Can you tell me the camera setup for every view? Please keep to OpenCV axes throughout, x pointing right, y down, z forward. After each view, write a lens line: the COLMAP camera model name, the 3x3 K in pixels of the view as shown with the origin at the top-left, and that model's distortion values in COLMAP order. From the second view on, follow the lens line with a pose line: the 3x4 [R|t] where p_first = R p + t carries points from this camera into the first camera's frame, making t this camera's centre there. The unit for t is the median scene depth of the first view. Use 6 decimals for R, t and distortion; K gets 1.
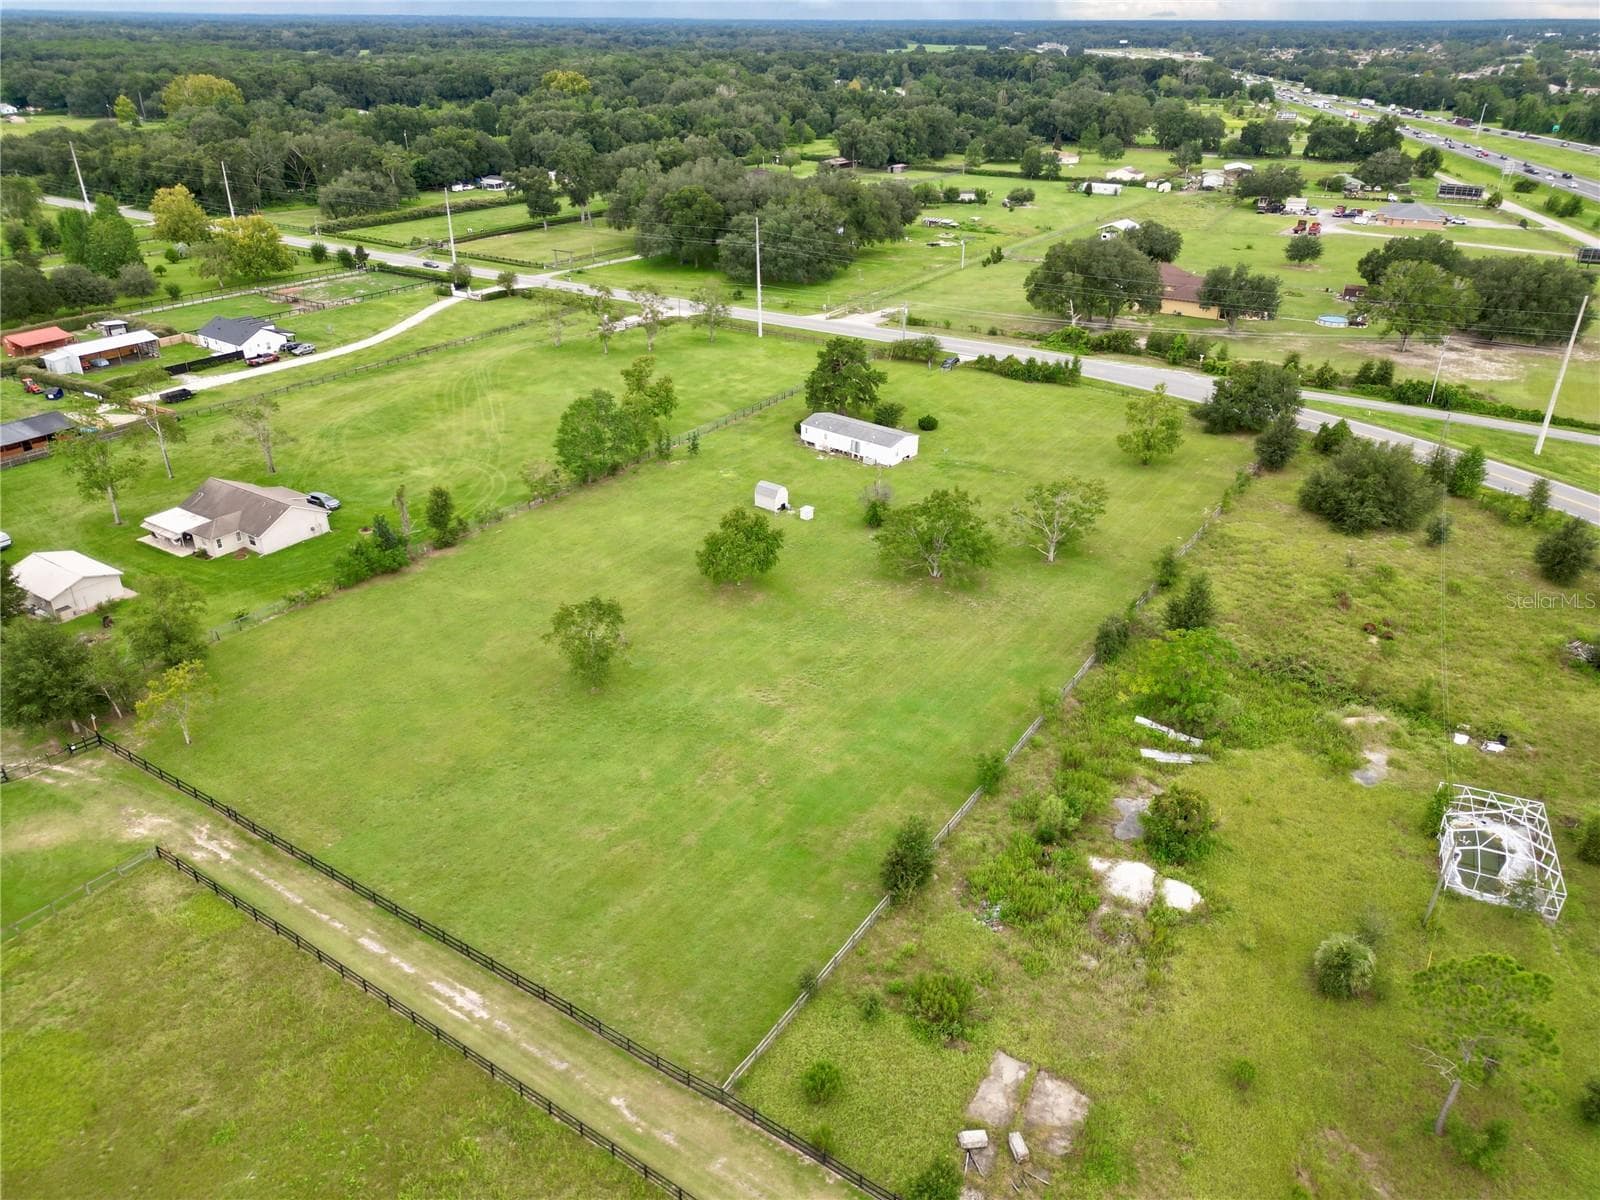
lens RADIAL K [[1119.2, 0, 800.0], [0, 1119.2, 600.0], [0, 0, 1]] dist [0.068366, -0.068585]
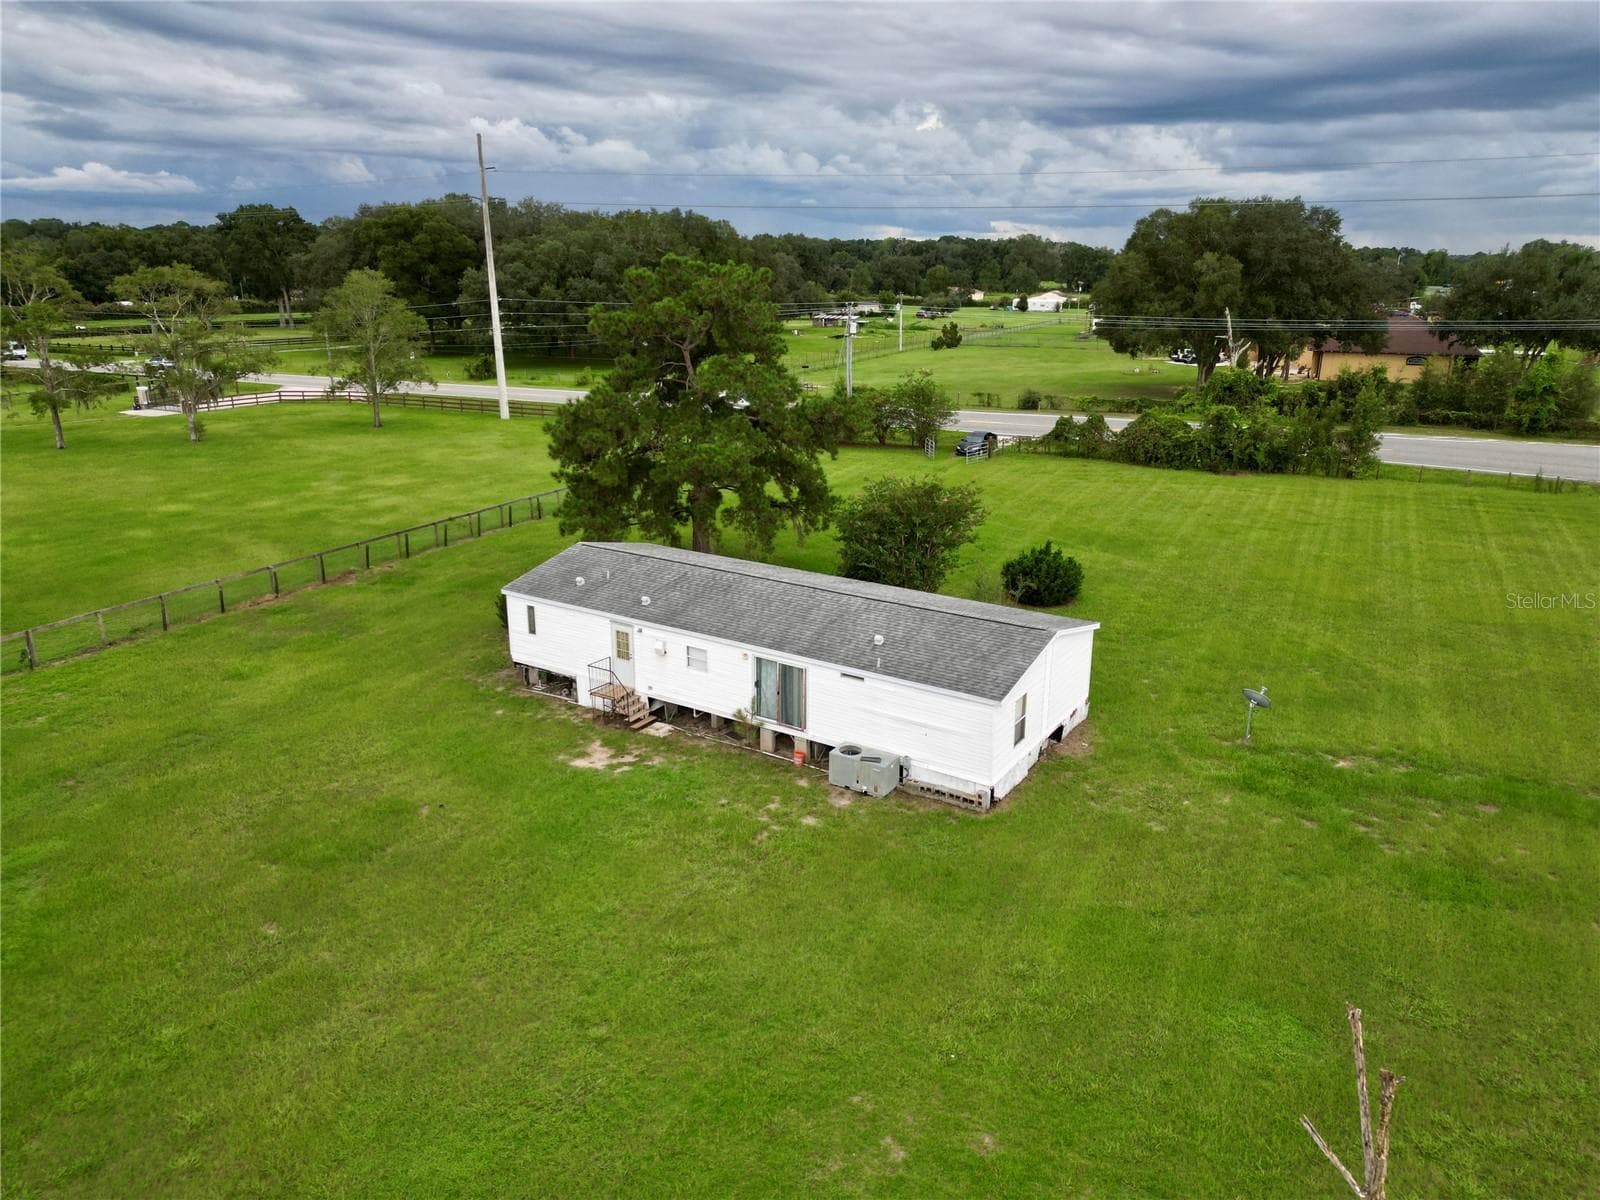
lens RADIAL K [[1119.2, 0, 800.0], [0, 1119.2, 600.0], [0, 0, 1]] dist [0.068366, -0.068585]
pose [[0.992084, -0.033180, 0.121117, 0.030609], [0.054416, 0.982796, -0.176496, -0.118564], [-0.113177, 0.181689, 0.976821, 0.811093]]
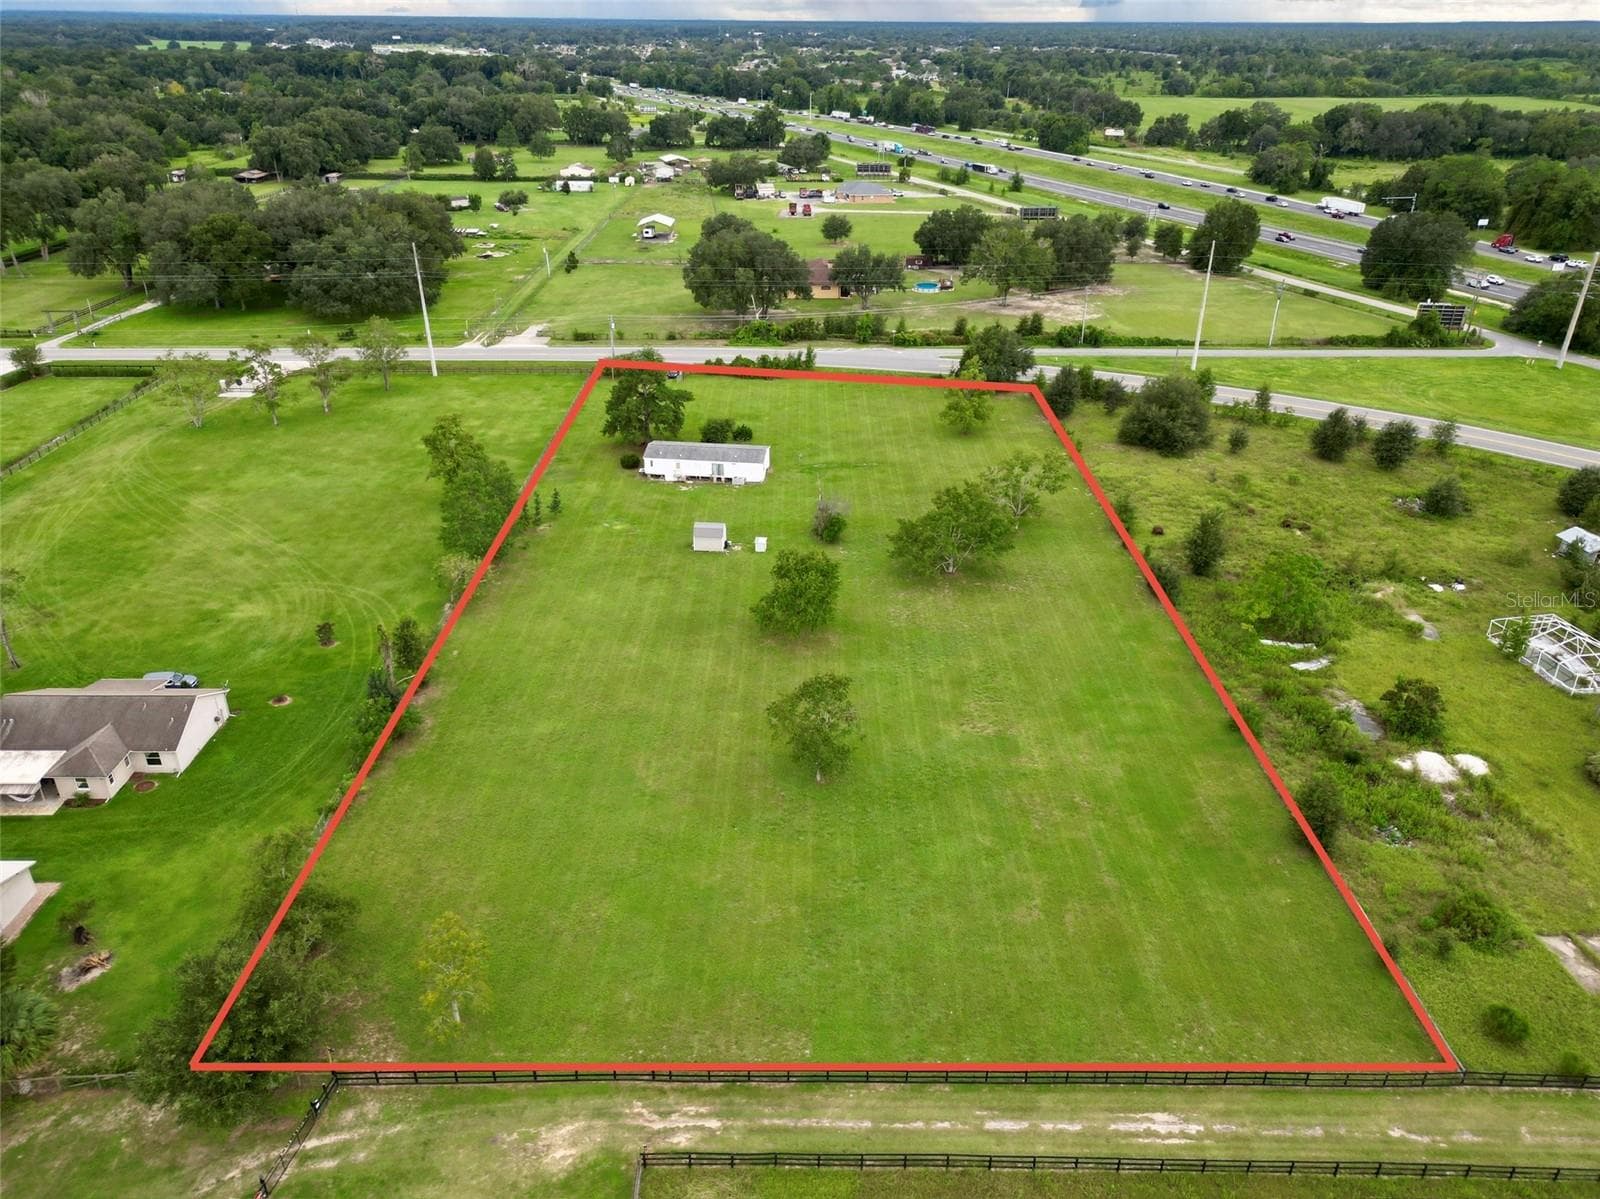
lens RADIAL K [[1119.2, 0, 800.0], [0, 1119.2, 599.5], [0, 0, 1]] dist [0.068366, -0.068585]
pose [[0.834254, -0.251783, 0.490536, -0.382659], [0.250387, 0.965626, 0.069805, -0.078974], [-0.491250, 0.064589, 0.868621, 0.148661]]
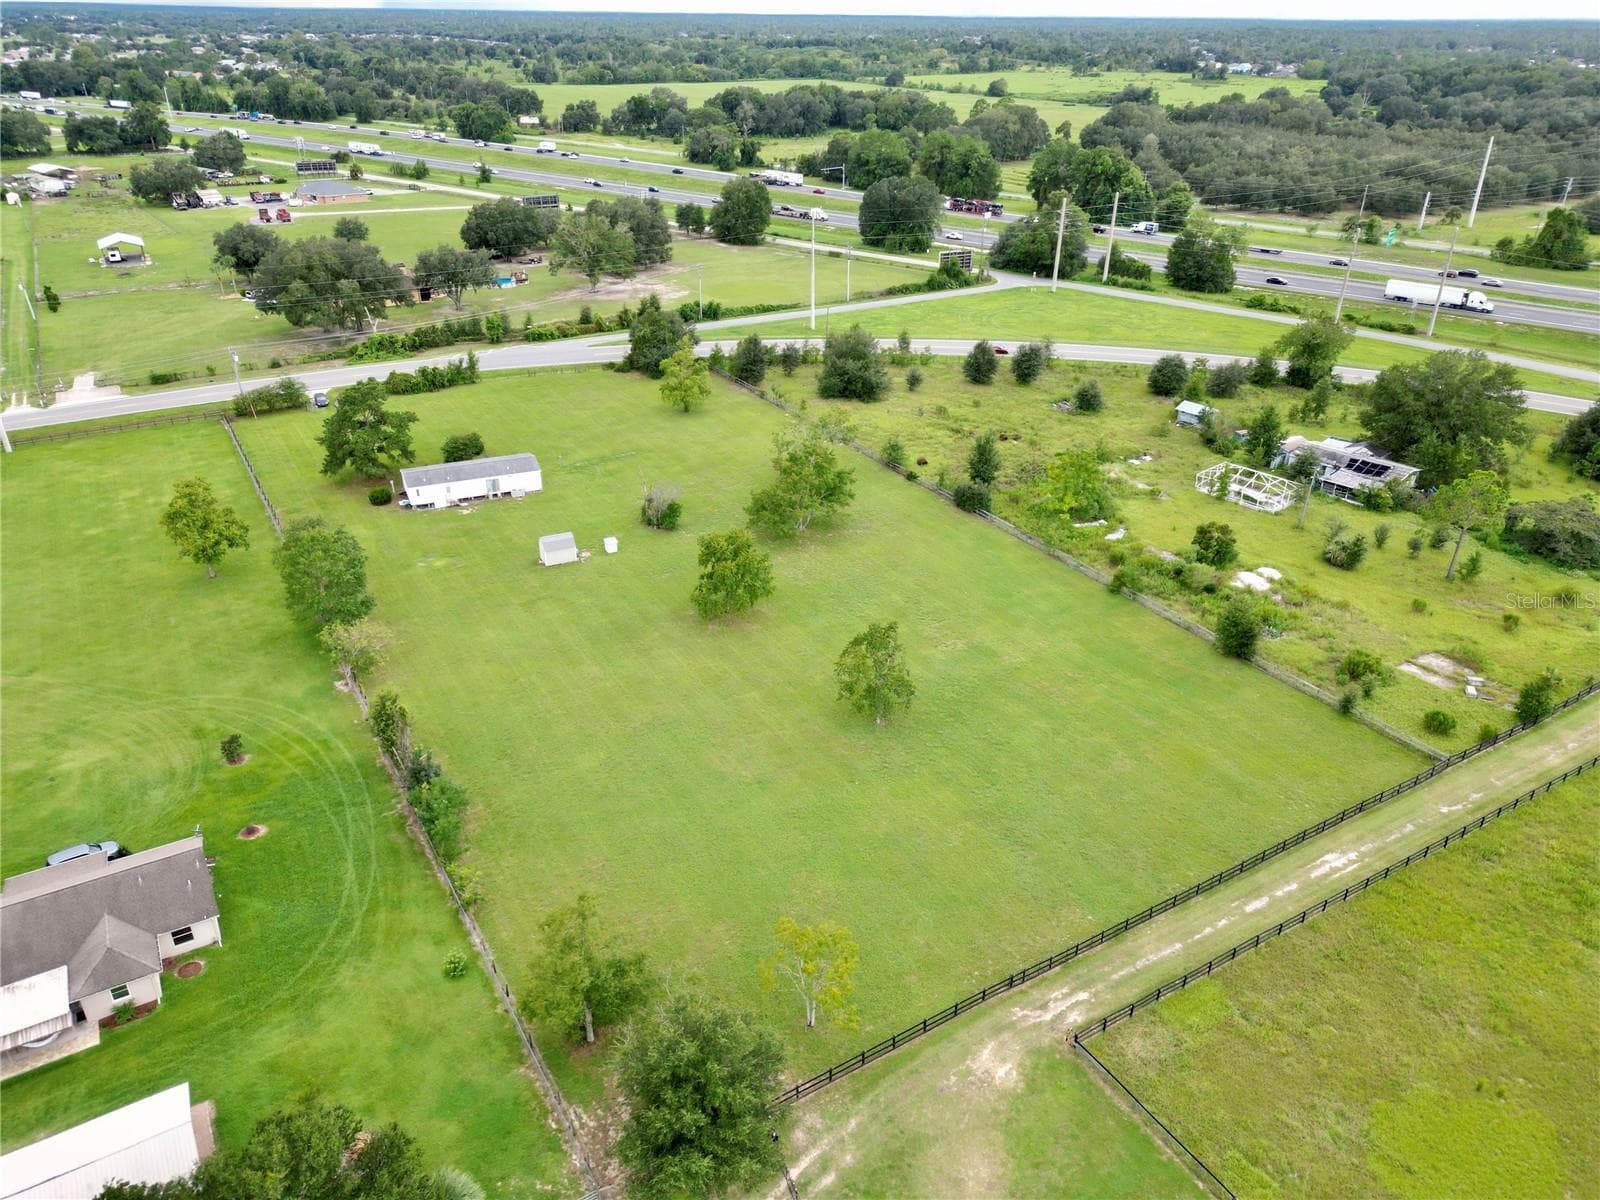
lens RADIAL K [[1119.2, 0, 800.0], [0, 1119.2, 600.0], [0, 0, 1]] dist [0.068366, -0.068585]
pose [[0.429513, -0.417076, 0.800978, -0.598738], [0.406523, 0.881306, 0.240911, -0.172135], [-0.806385, 0.222142, 0.548084, 0.328053]]
